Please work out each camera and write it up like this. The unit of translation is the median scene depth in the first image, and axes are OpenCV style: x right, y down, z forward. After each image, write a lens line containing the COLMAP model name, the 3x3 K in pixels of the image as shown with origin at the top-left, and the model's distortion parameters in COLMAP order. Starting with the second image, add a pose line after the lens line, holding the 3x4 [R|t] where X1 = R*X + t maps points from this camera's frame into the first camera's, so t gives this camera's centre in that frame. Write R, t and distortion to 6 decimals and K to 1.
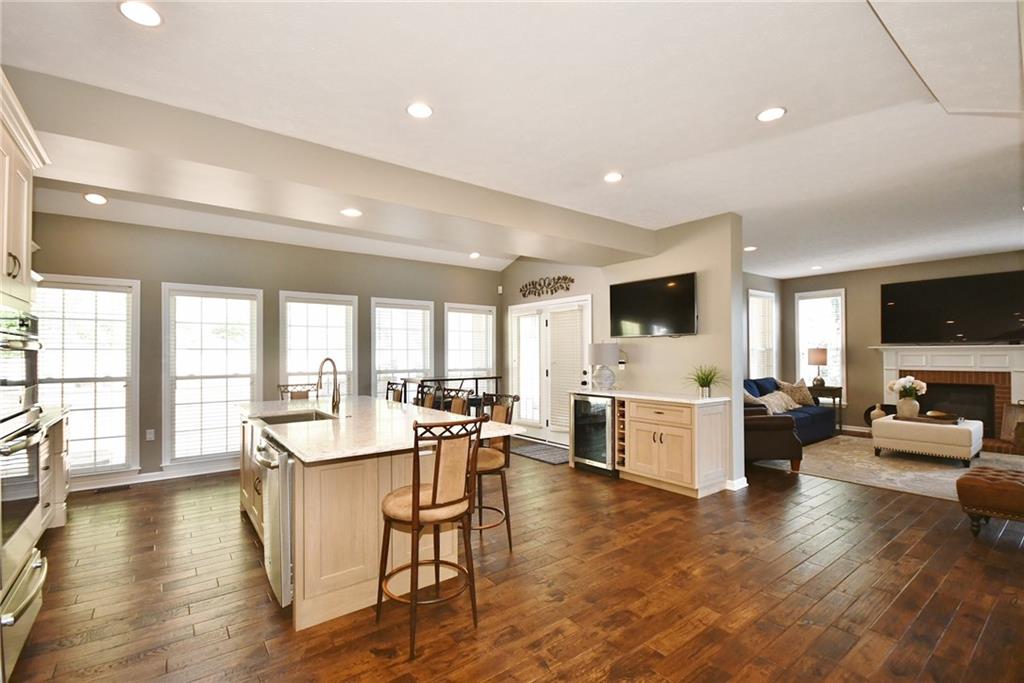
lens RADIAL K [[457.5, 0, 505.9], [0, 457.5, 346.1], [0, 0, 1]] dist [0.003571, 0.000079]
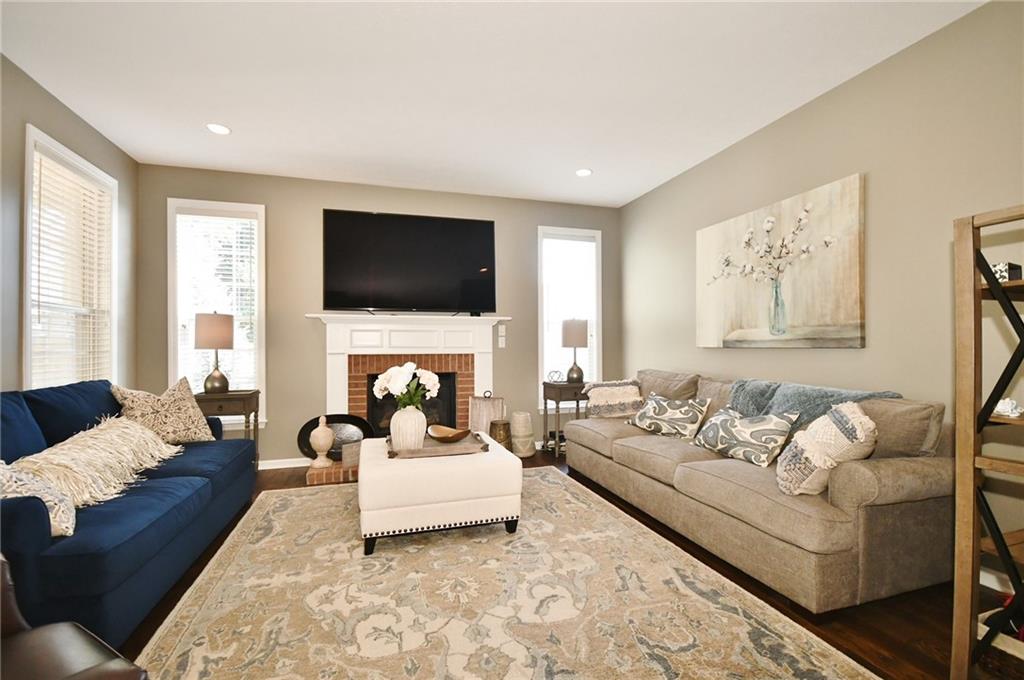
lens RADIAL K [[457.5, 0, 510.1], [0, 457.5, 345.3], [0, 0, 1]] dist [0.003571, 0.000079]
pose [[0.350211, 0.004825, 0.936659, 0.351758], [-0.017787, 0.999841, 0.001499, 0.033673], [-0.936502, -0.017185, 0.350241, 0.563442]]
